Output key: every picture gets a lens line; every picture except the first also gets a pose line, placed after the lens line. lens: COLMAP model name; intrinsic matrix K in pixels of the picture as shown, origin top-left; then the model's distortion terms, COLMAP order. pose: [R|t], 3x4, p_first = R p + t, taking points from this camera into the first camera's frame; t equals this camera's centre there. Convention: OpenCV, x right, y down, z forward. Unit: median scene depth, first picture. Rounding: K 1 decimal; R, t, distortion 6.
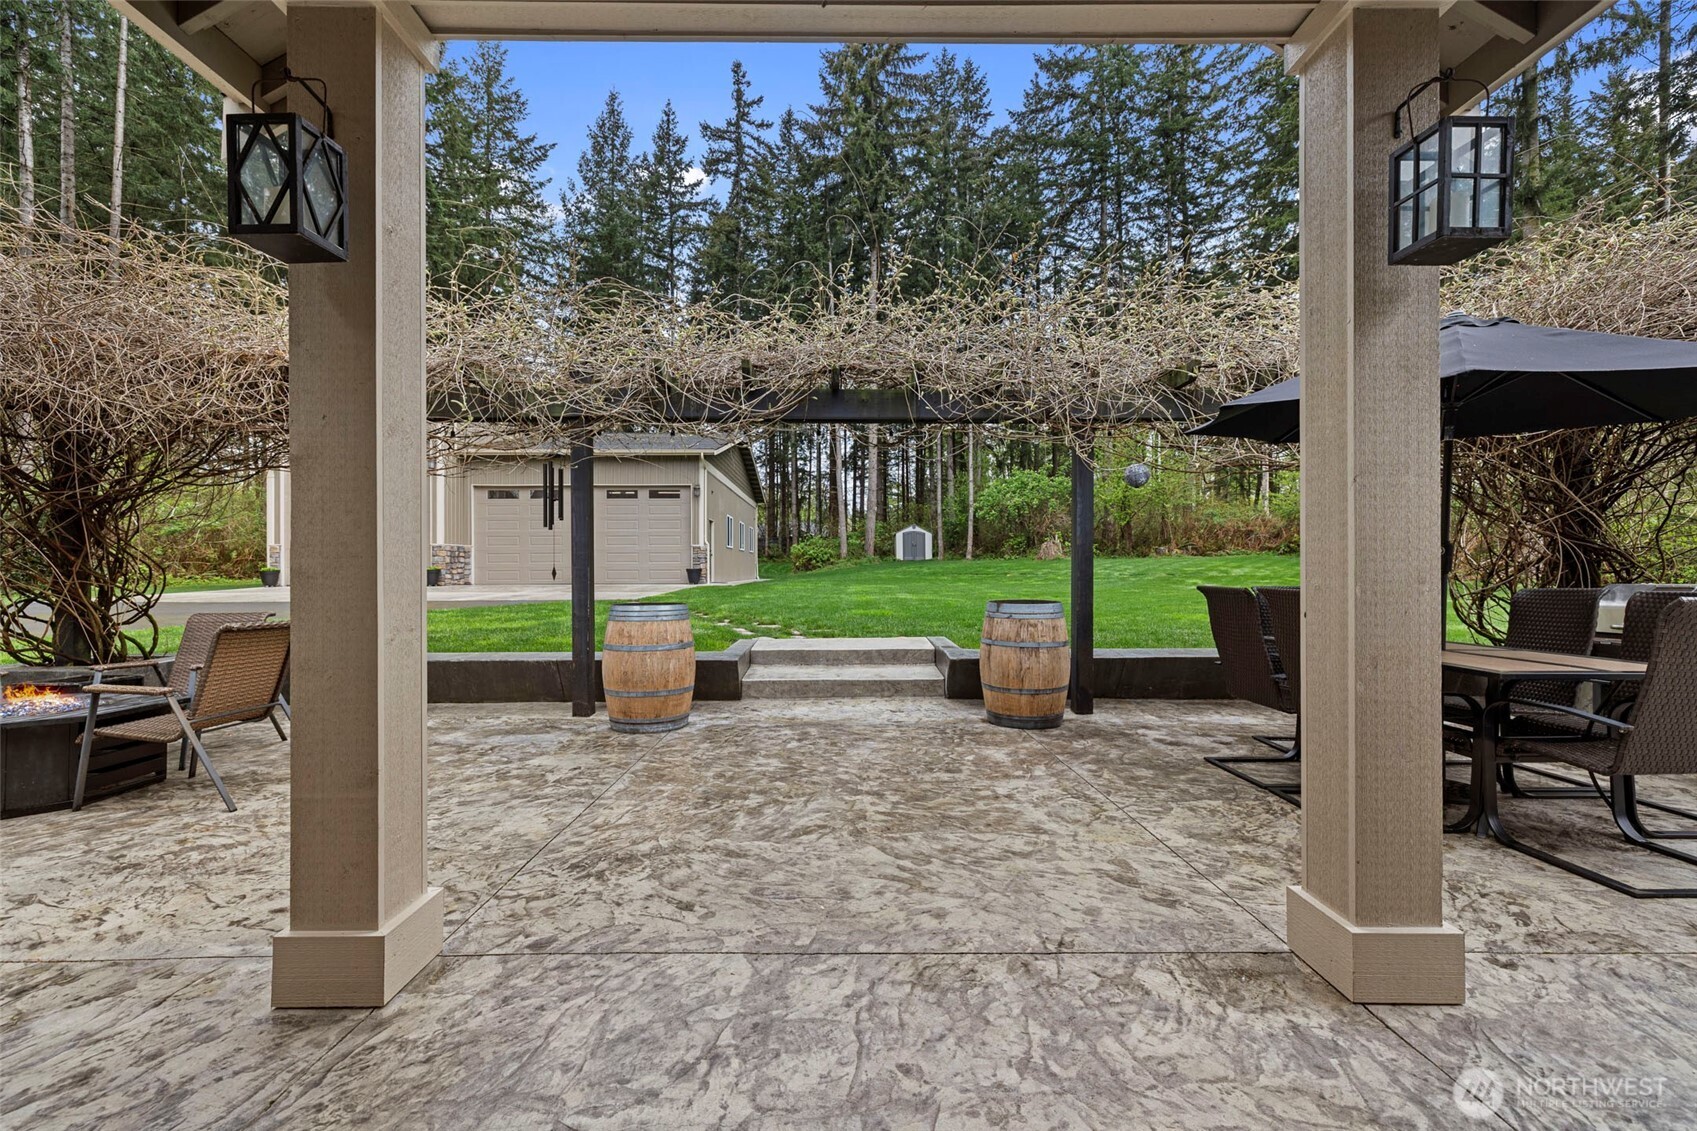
lens RADIAL K [[725.0, 0, 848.5], [0, 725.0, 565.5], [0, 0, 1]] dist [0.001307, 0.000182]
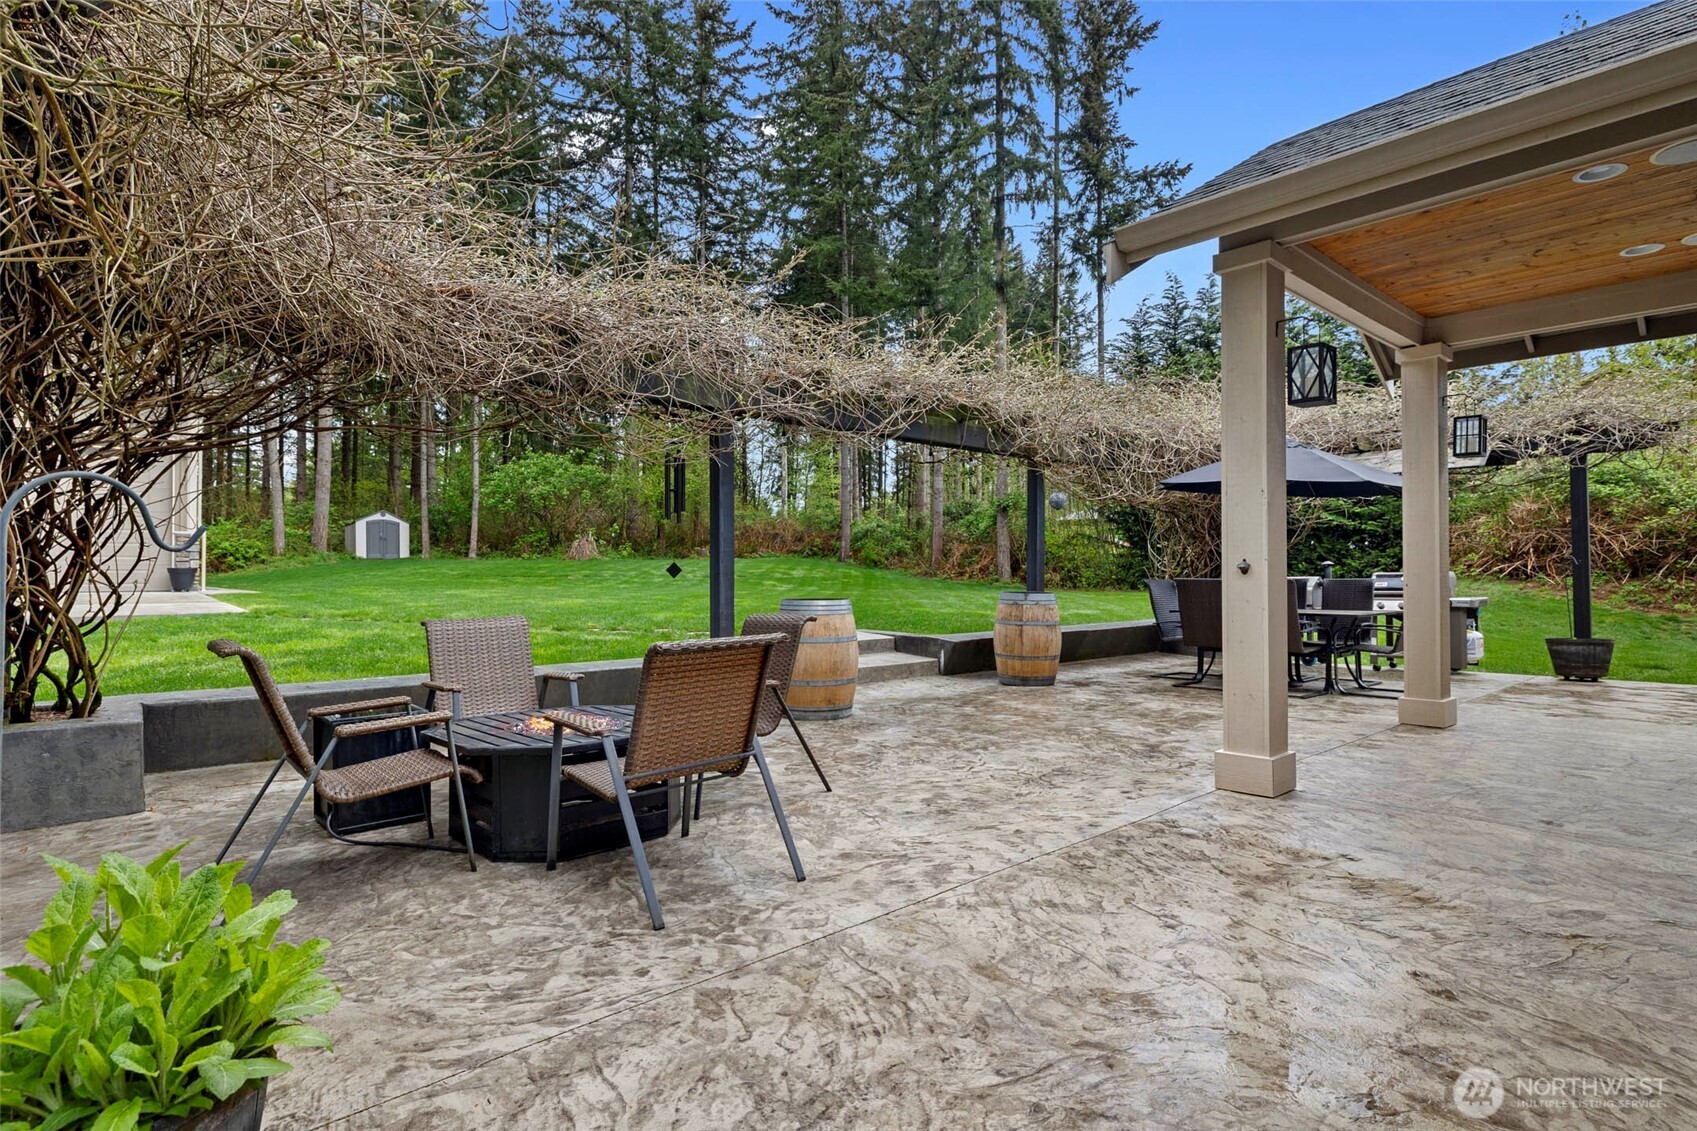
lens RADIAL K [[889.7, 0, 848.5], [0, 889.7, 565.5], [0, 0, 1]] dist [-0.001504, -0.000210]
pose [[0.741665, 0.007488, 0.670728, -0.195296], [-0.005605, 0.999972, -0.004965, 0.002002], [-0.670747, -0.000077, 0.741686, 0.002581]]
